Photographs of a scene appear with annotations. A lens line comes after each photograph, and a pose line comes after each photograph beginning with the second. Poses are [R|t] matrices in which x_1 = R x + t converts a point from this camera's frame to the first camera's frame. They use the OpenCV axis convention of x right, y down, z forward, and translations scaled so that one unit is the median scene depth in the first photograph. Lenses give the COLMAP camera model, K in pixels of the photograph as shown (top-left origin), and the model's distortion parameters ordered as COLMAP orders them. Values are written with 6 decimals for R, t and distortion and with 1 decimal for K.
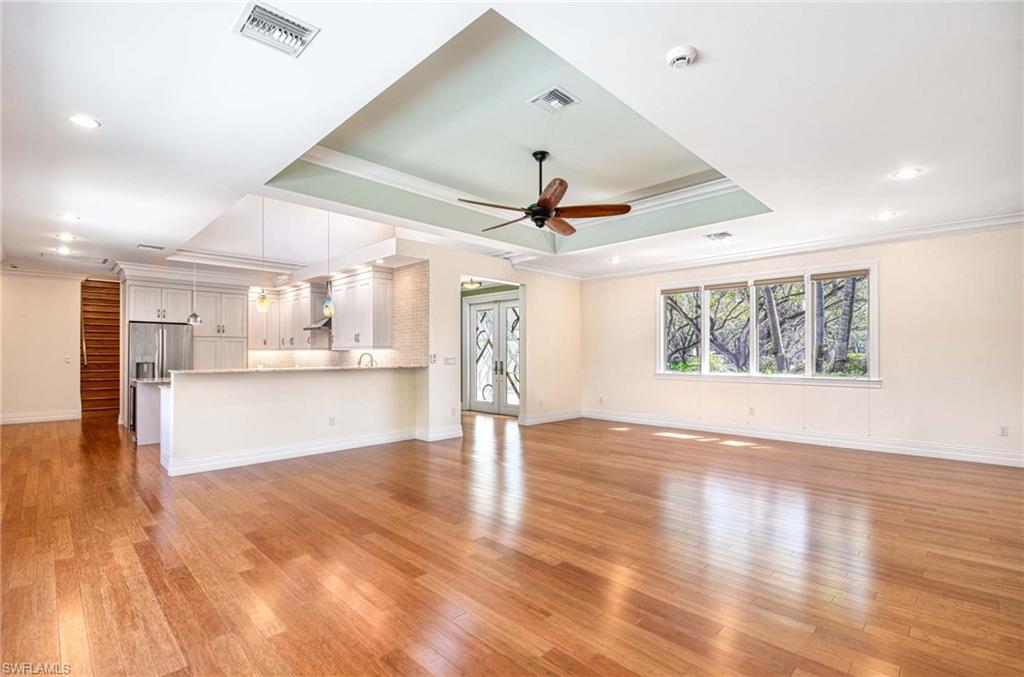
lens RADIAL K [[452.3, 0, 513.3], [0, 452.3, 344.3], [0, 0, 1]] dist [-0.004070, -0.002103]
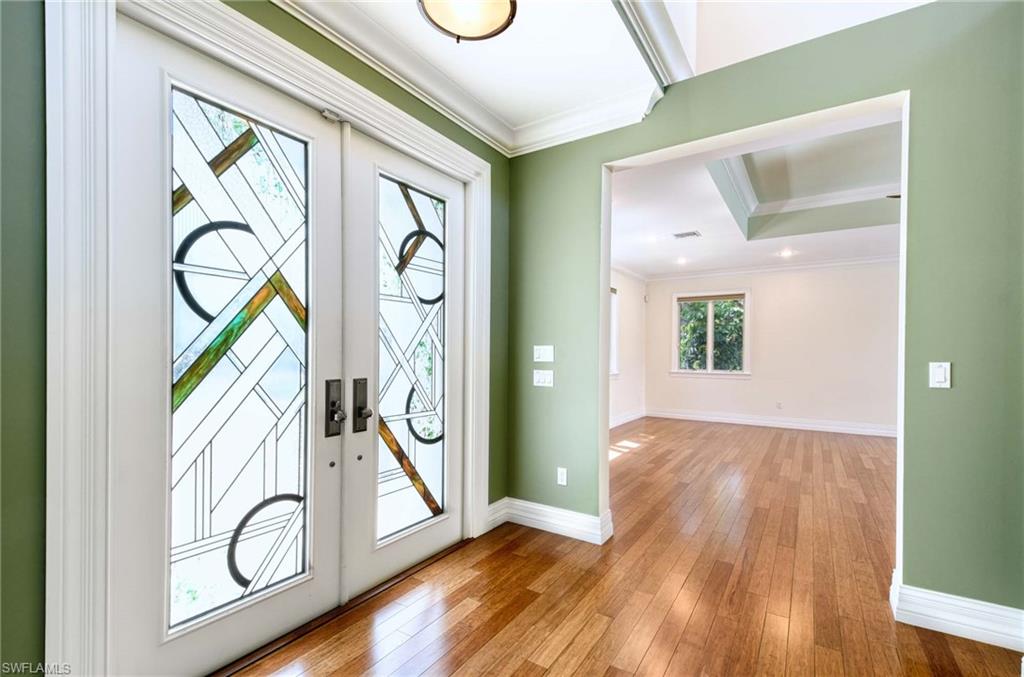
lens RADIAL K [[452.3, 0, 520.9], [0, 452.3, 358.3], [0, 0, 1]] dist [-0.004070, -0.002103]
pose [[-0.205384, -0.010457, 0.978626, -0.283893], [-0.025375, 0.999664, 0.005356, 0.022553], [-0.978352, -0.023733, -0.205581, 0.955661]]
